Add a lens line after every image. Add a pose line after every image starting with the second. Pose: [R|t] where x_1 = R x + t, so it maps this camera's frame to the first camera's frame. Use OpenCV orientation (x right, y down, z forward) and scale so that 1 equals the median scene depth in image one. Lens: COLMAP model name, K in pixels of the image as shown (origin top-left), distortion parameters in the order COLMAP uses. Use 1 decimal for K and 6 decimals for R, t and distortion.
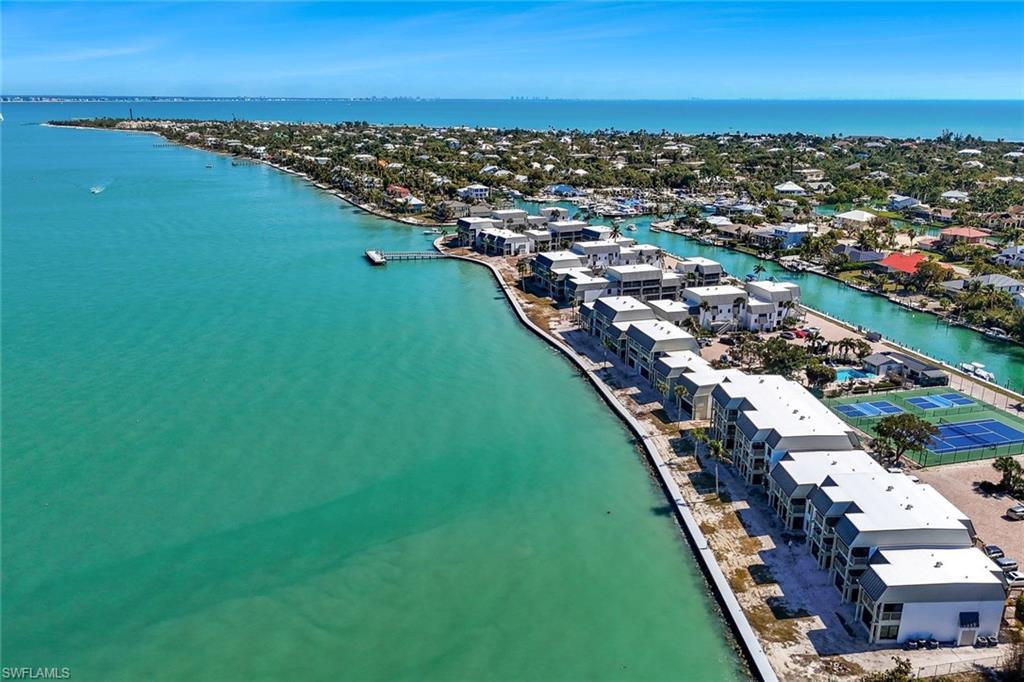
lens RADIAL K [[782.9, 0, 504.2], [0, 782.9, 339.0], [0, 0, 1]] dist [0.088389, -0.095407]
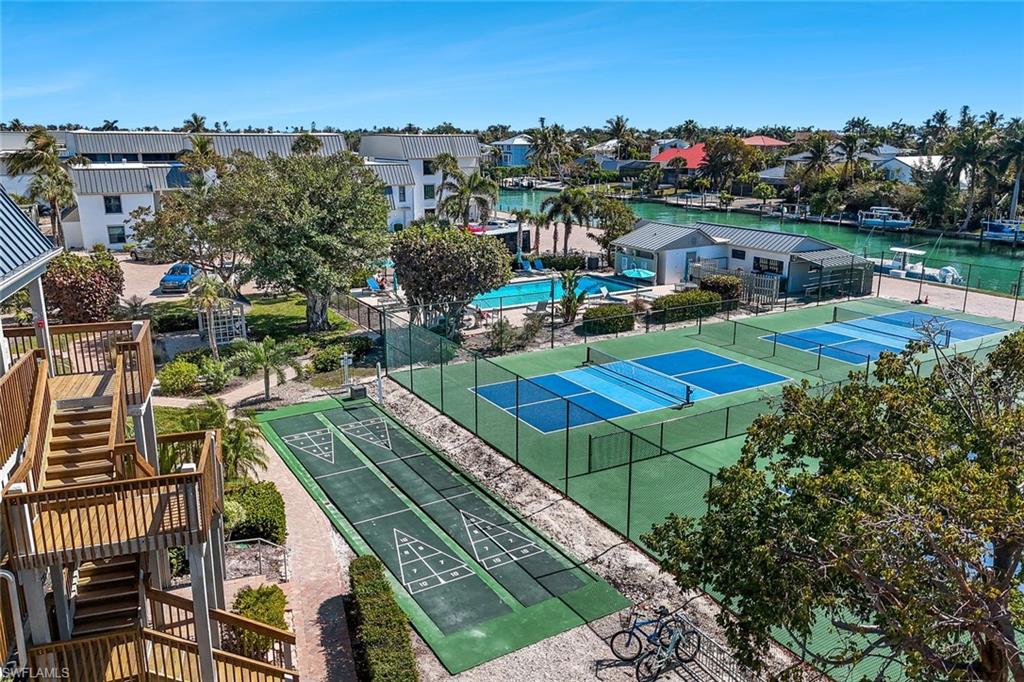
lens RADIAL K [[782.9, 0, 504.2], [0, 782.9, 339.0], [0, 0, 1]] dist [0.088389, -0.095407]
pose [[0.966407, -0.077481, 0.245059, 0.341464], [0.088129, 0.995570, -0.032773, 0.072858], [-0.241434, 0.053269, 0.968954, 0.734196]]
